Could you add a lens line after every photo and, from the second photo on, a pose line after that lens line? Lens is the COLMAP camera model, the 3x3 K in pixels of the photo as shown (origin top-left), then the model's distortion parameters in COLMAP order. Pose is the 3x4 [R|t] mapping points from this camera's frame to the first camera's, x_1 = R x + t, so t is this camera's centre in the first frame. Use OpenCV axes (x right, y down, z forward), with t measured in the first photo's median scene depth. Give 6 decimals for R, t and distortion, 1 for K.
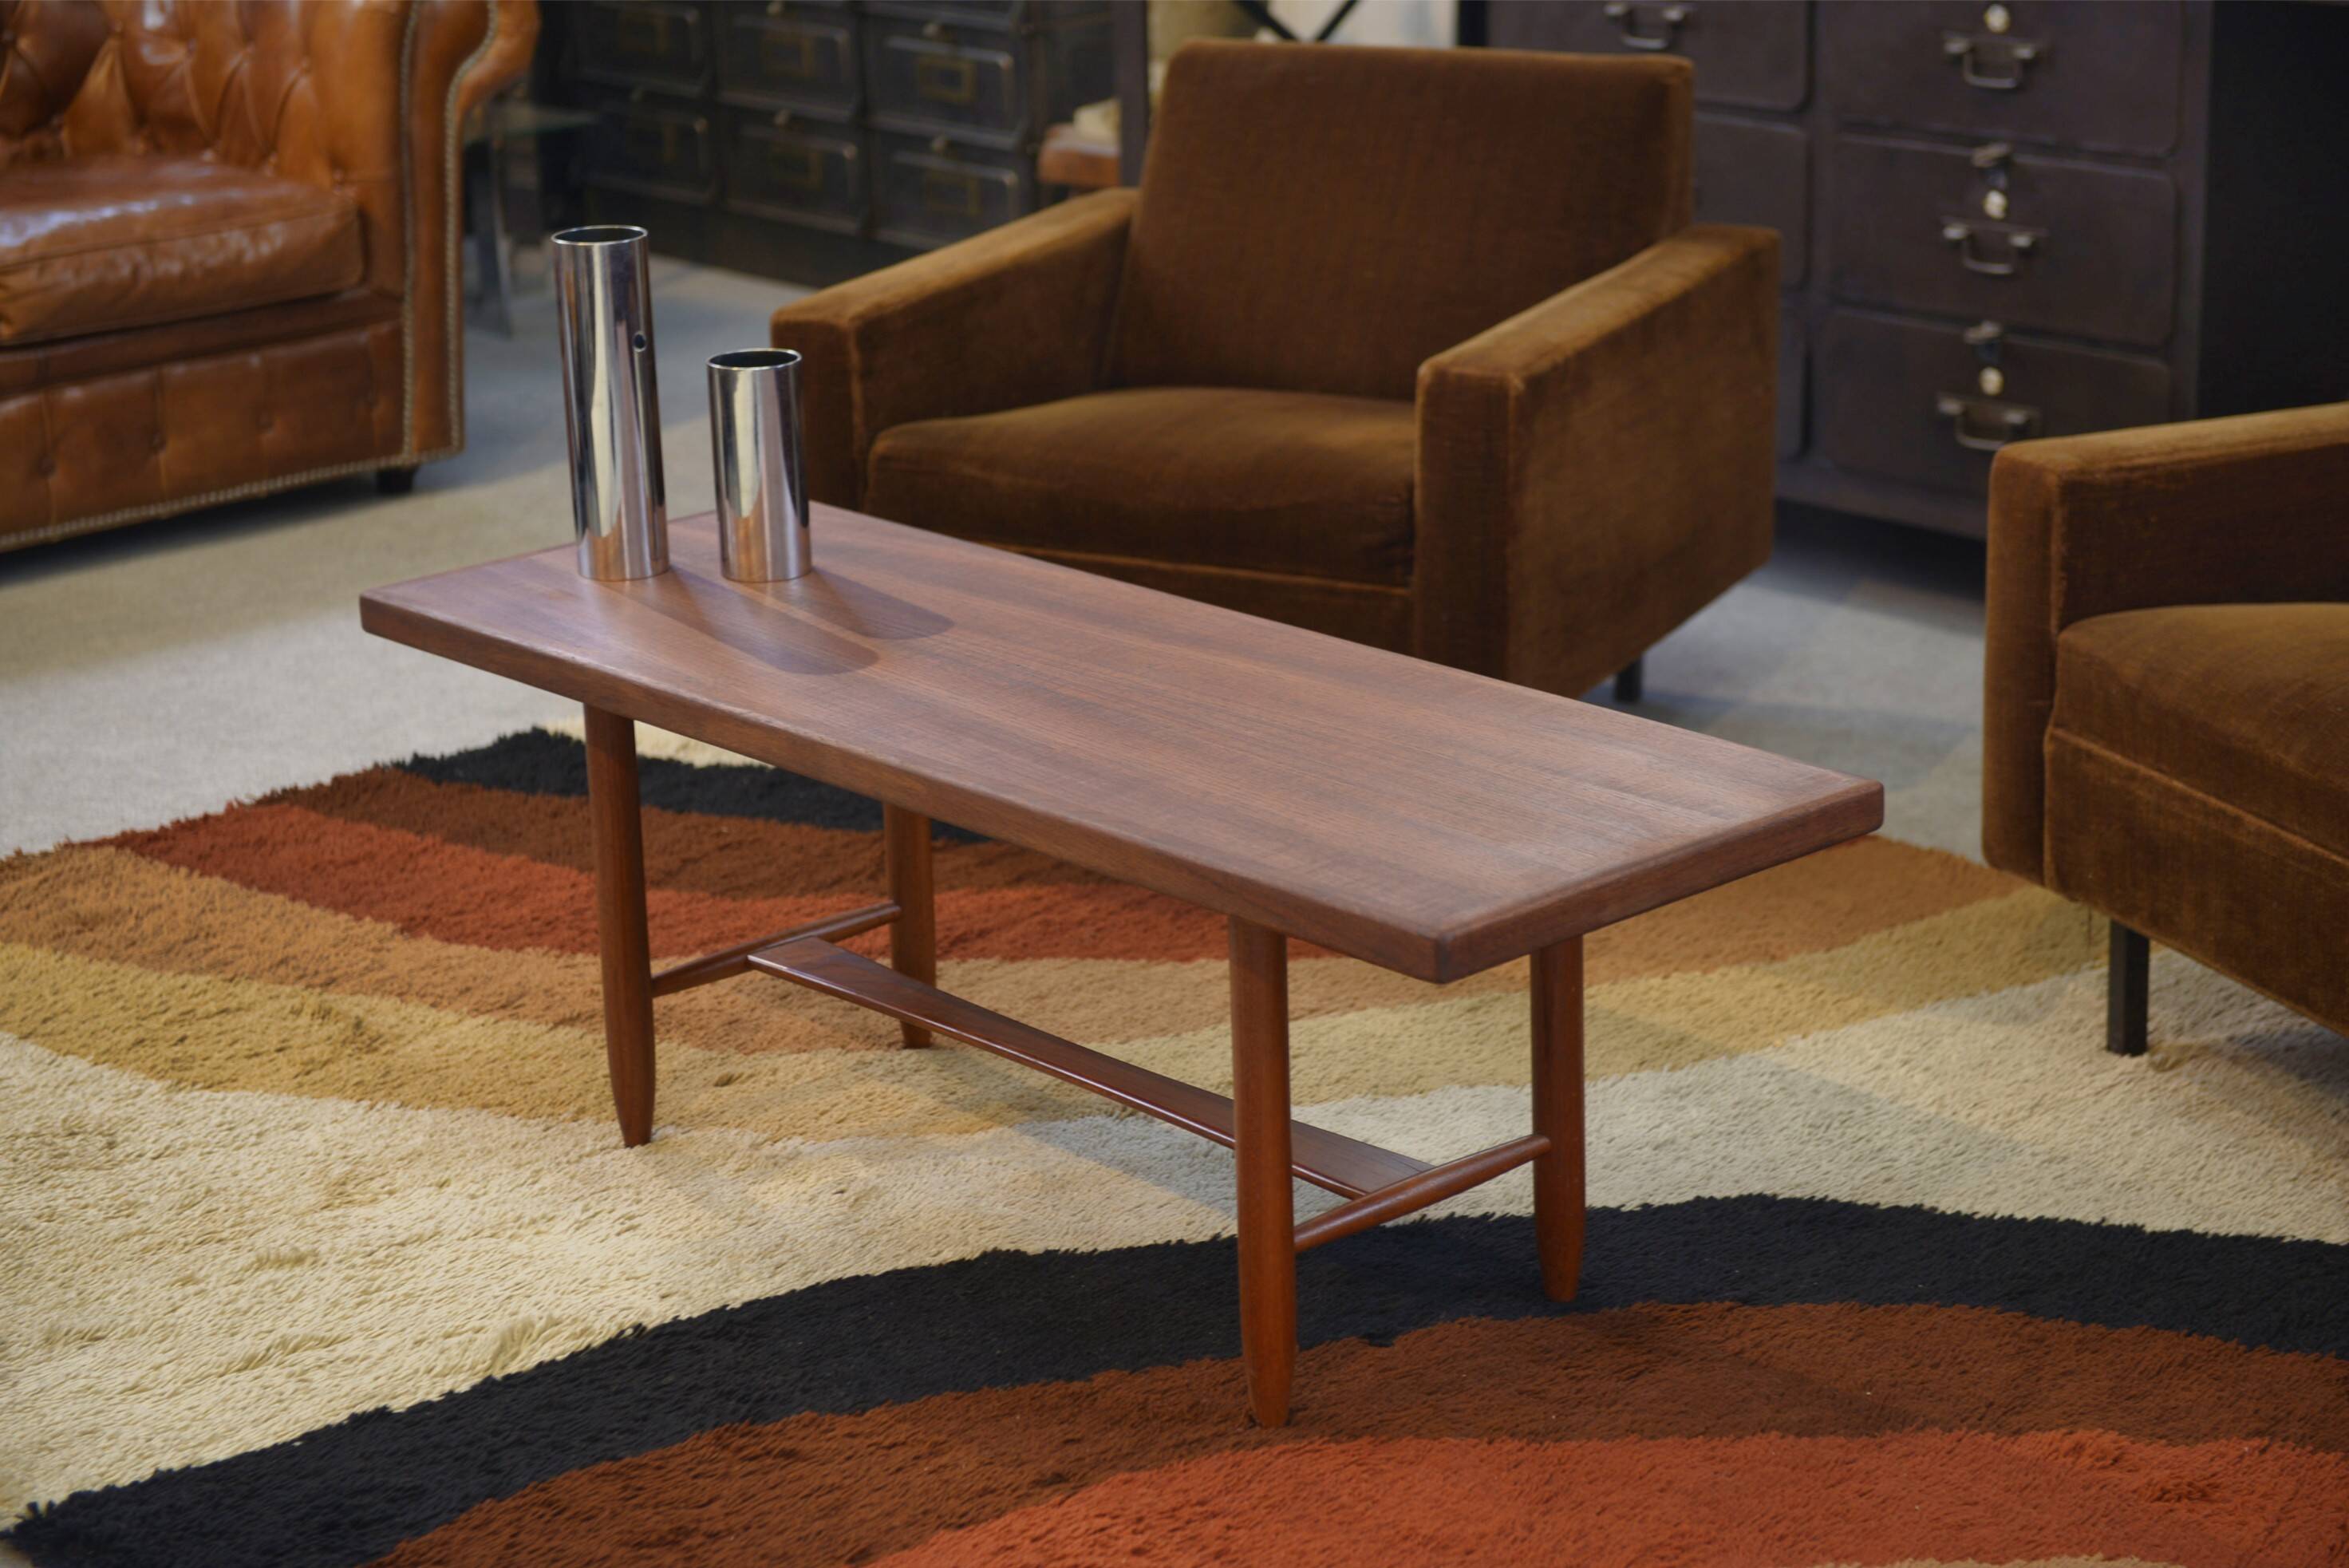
lens RADIAL K [[4483.1, 0, 1119.9], [0, 4483.1, 780.8], [0, 0, 1]] dist [0.105131, -0.072138]
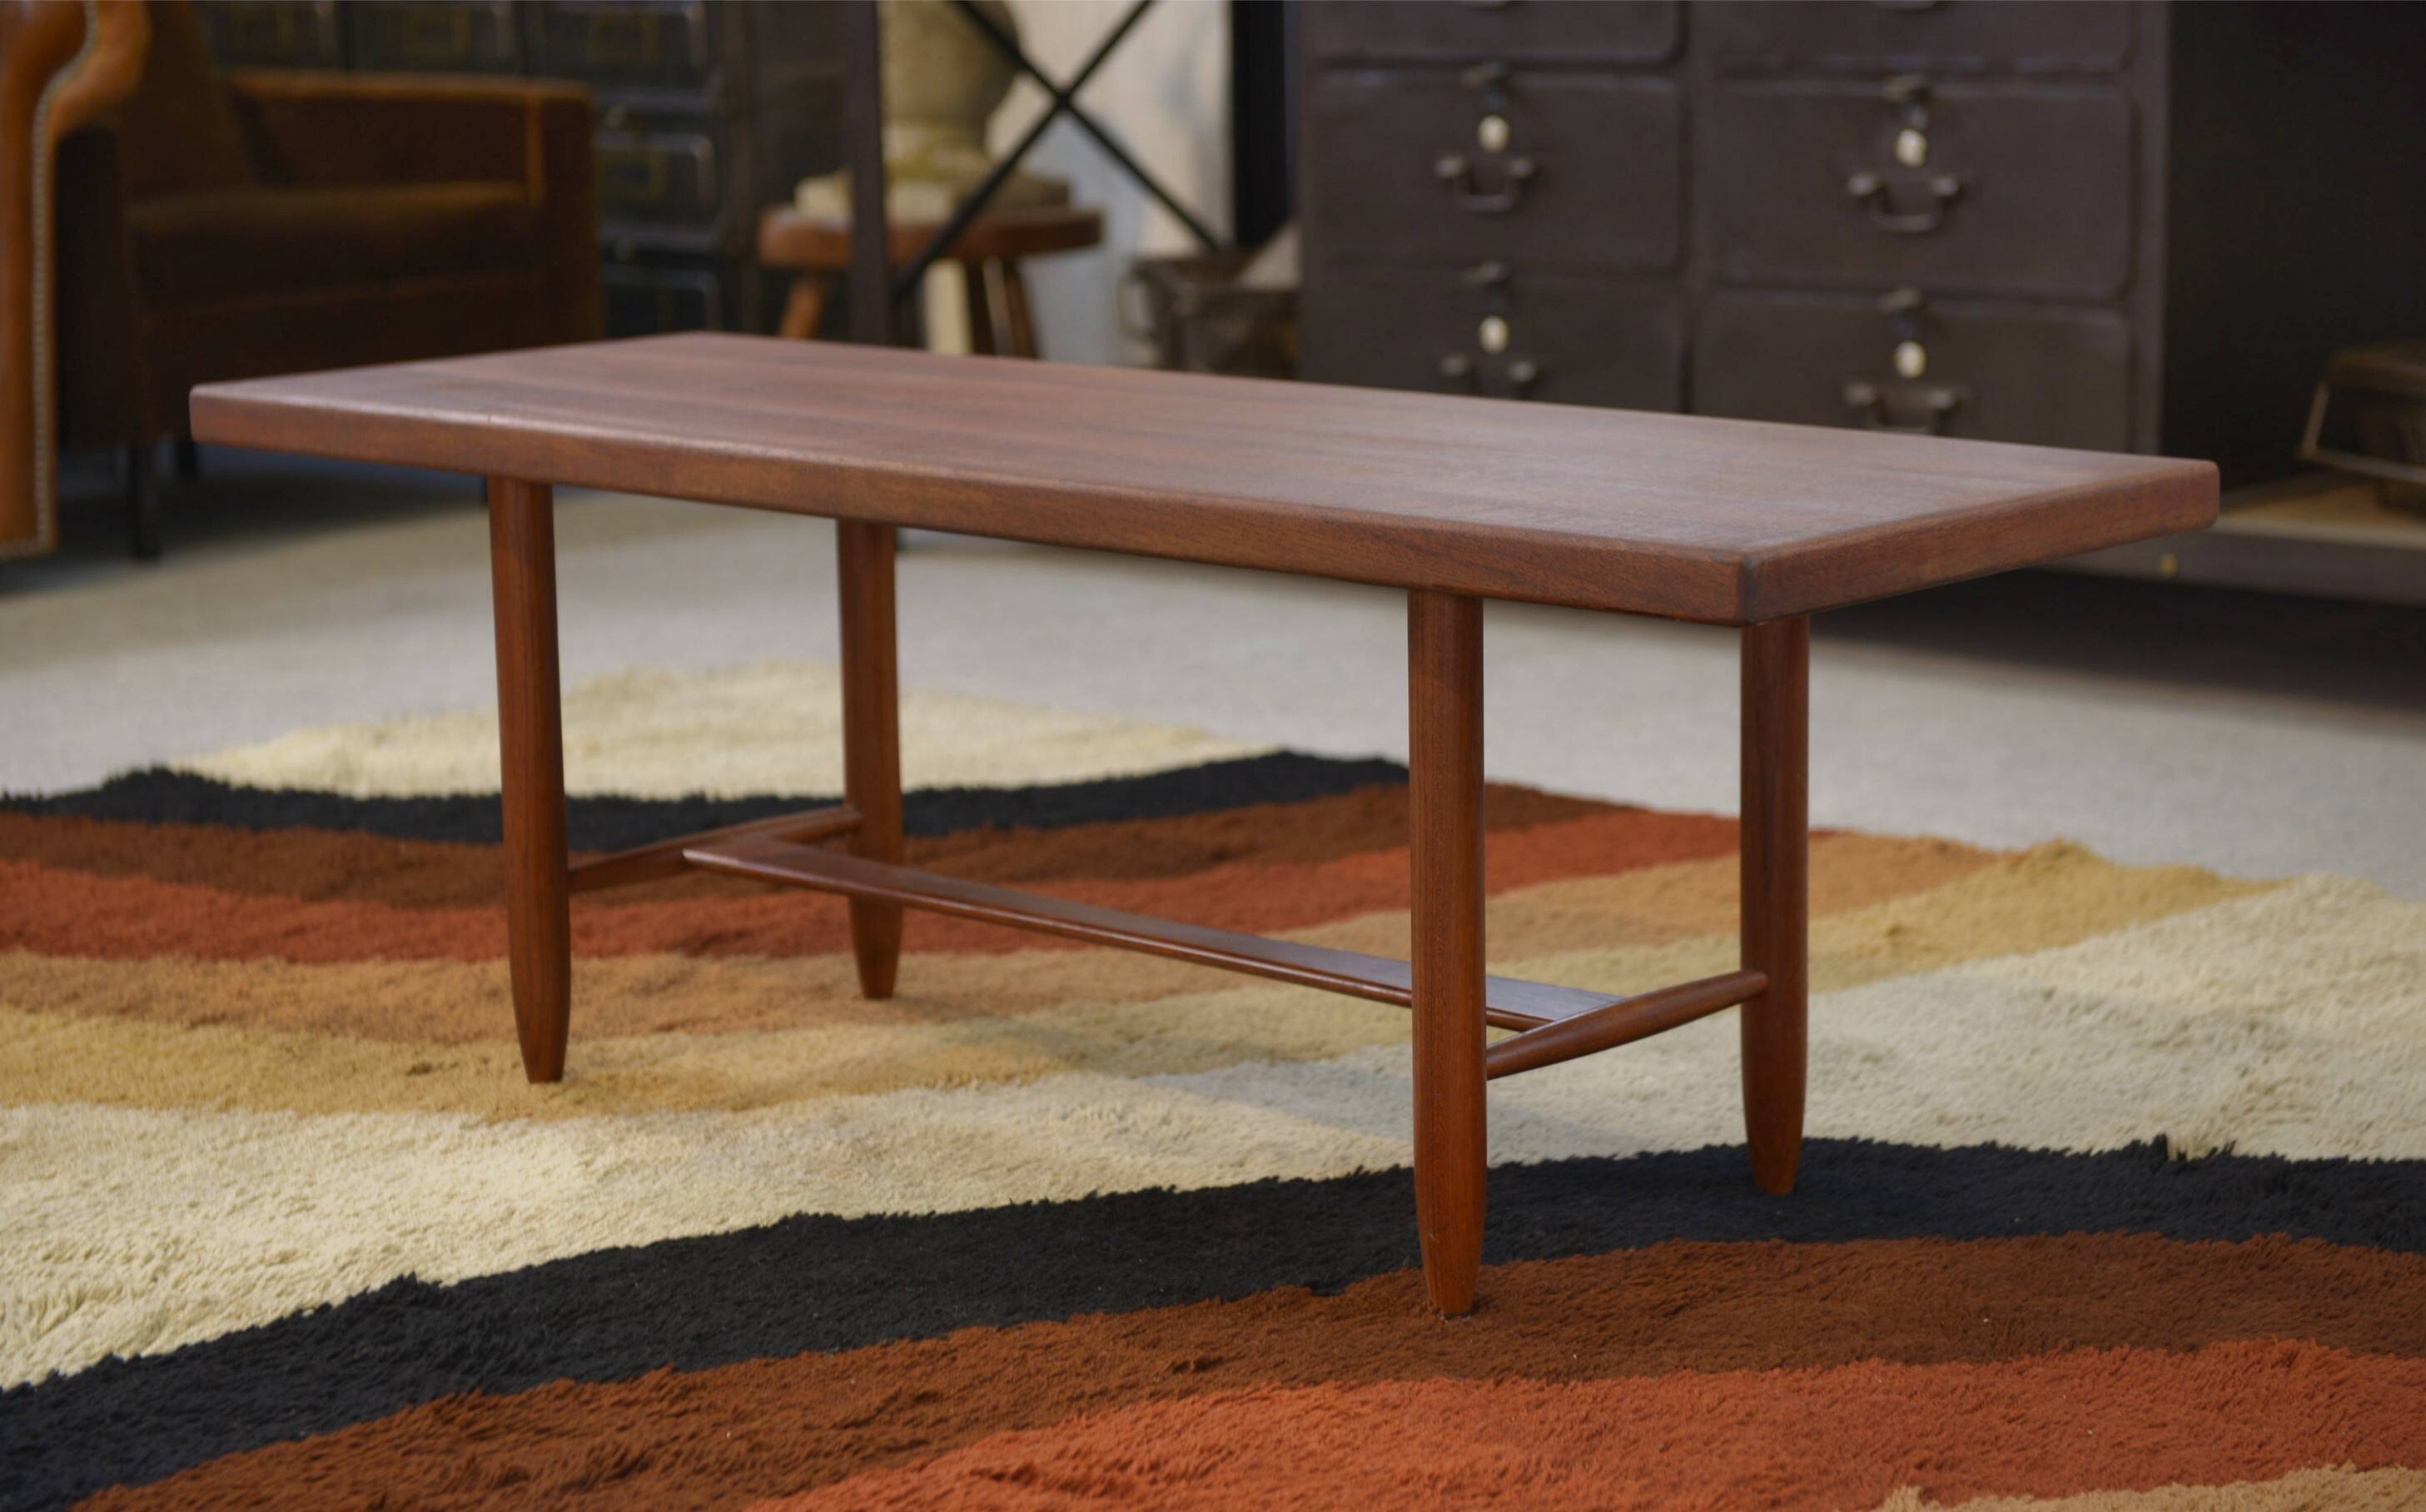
lens RADIAL K [[4696.4, 0, 1188.5], [0, 4696.4, 794.4], [0, 0, 1]] dist [0.085706, -0.078687]
pose [[0.995537, -0.008848, 0.093960, -0.034568], [0.018848, 0.994178, -0.106084, 0.114282], [-0.092475, 0.107382, 0.989908, 0.198491]]
